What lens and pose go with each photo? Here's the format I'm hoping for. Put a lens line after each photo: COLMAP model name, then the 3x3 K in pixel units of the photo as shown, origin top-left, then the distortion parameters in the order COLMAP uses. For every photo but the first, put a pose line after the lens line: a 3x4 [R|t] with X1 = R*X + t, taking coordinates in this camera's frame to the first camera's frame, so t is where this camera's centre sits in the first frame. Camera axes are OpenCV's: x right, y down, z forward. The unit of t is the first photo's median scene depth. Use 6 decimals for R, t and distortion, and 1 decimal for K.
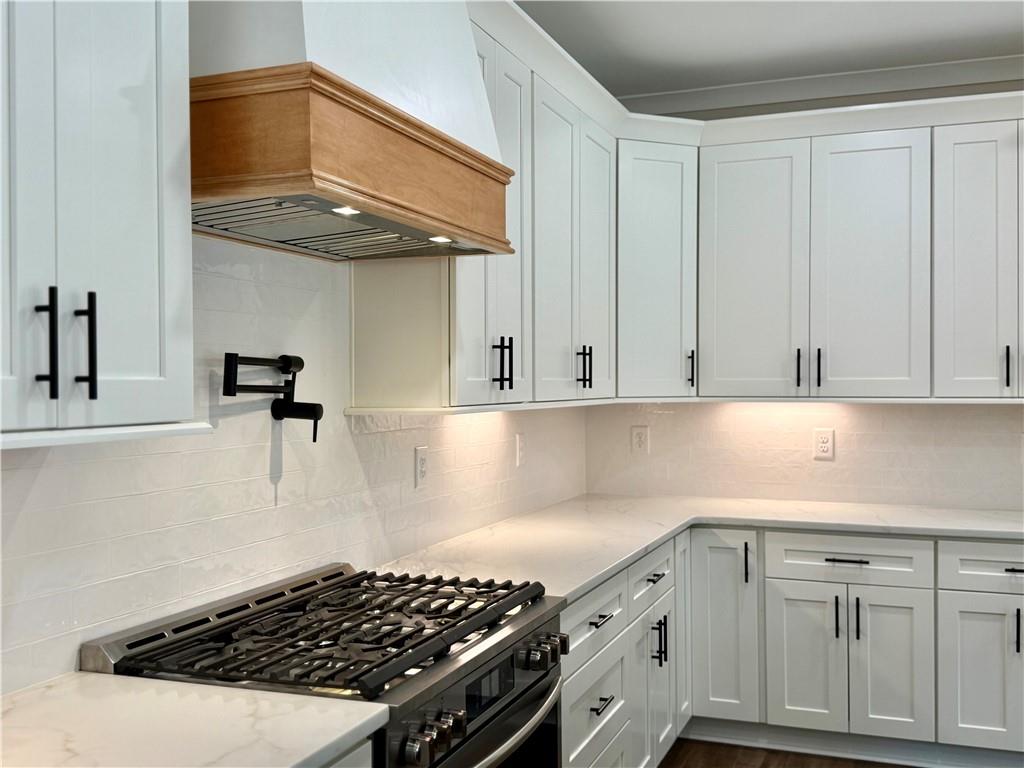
lens RADIAL K [[1052.2, 0, 512.0], [0, 1052.2, 384.0], [0, 0, 1]] dist [0.066063, 0.002589]
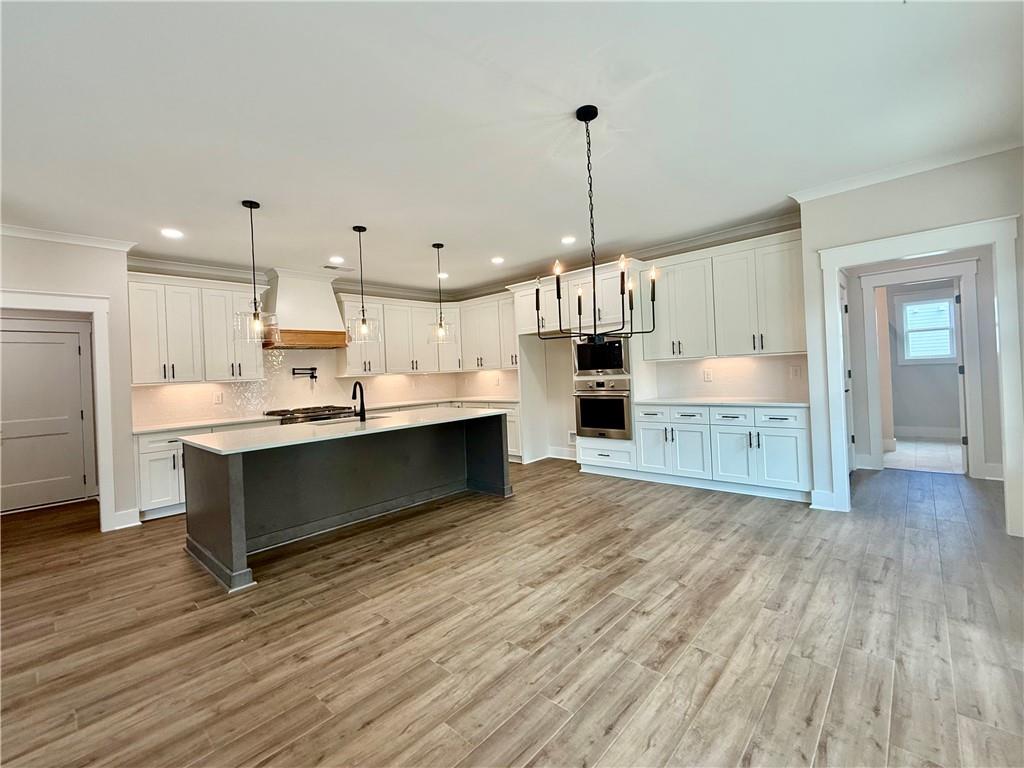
lens RADIAL K [[446.8, 0, 521.3], [0, 446.8, 369.1], [0, 0, 1]] dist [-0.001906, -0.000206]
pose [[0.931189, -0.042845, -0.362010, 1.748558], [0.044340, 0.999008, -0.004181, 0.041966], [0.361830, -0.012158, 0.932165, -0.873563]]
